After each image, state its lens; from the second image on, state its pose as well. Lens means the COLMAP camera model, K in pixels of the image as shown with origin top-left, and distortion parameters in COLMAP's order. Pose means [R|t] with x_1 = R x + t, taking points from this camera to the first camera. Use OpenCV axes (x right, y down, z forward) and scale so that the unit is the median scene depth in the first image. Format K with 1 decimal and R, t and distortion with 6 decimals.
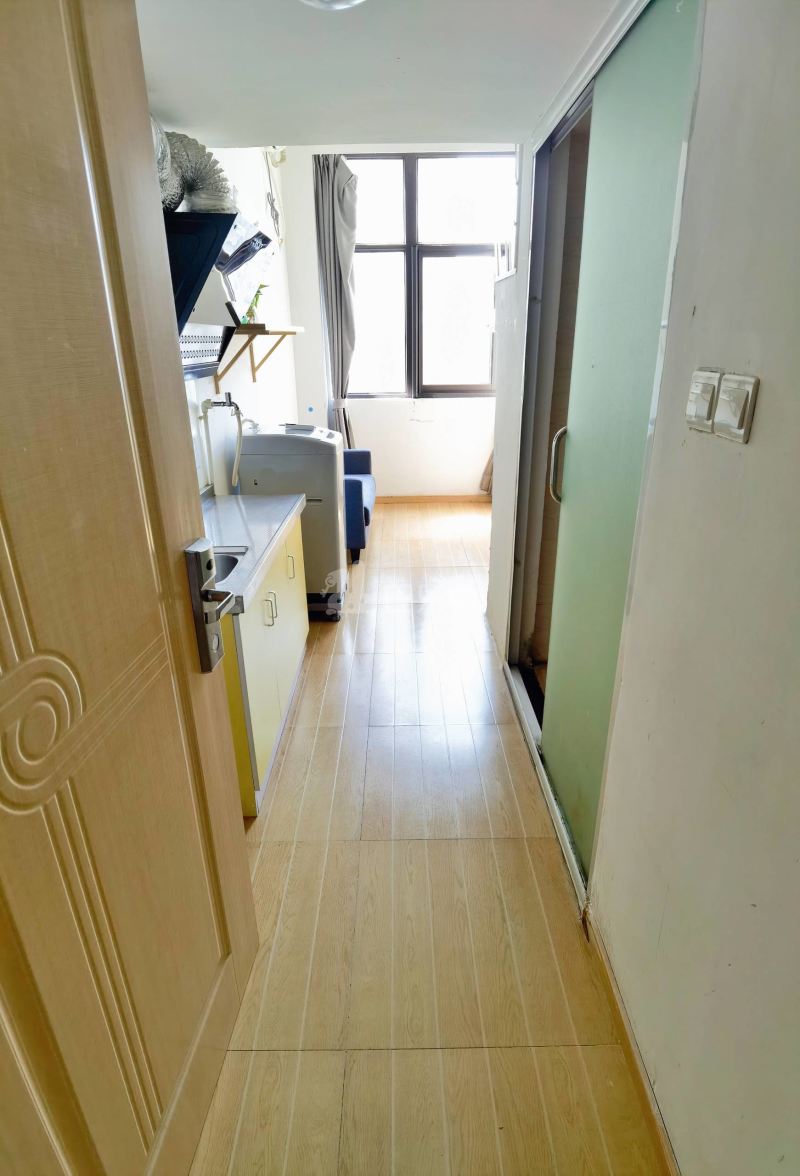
lens RADIAL K [[623.0, 0, 400.7], [0, 623.0, 590.6], [0, 0, 1]] dist [-0.027013, 0.004780]
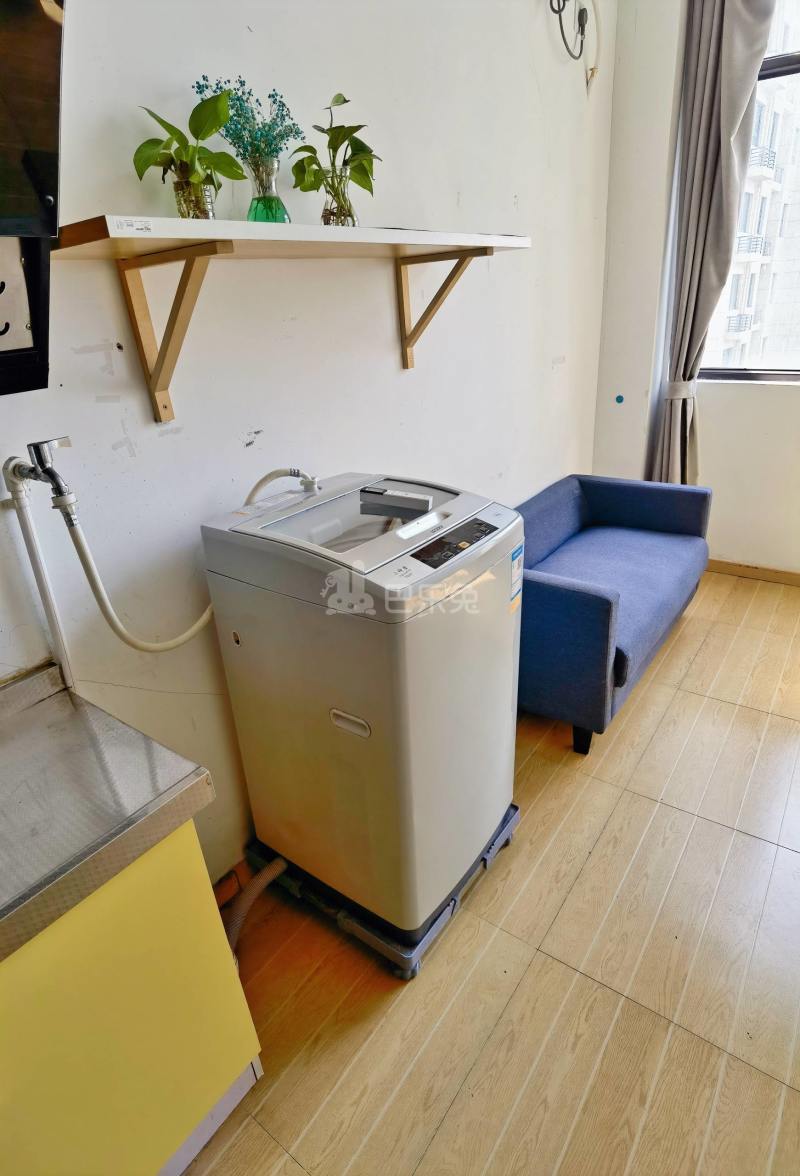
lens RADIAL K [[623.0, 0, 399.9], [0, 623.0, 593.1], [0, 0, 1]] dist [-0.027013, 0.004780]
pose [[0.805077, 0.201110, -0.558037, 0.046408], [-0.158311, 0.979496, 0.124604, -0.169353], [0.571654, -0.011972, 0.820408, 0.453978]]
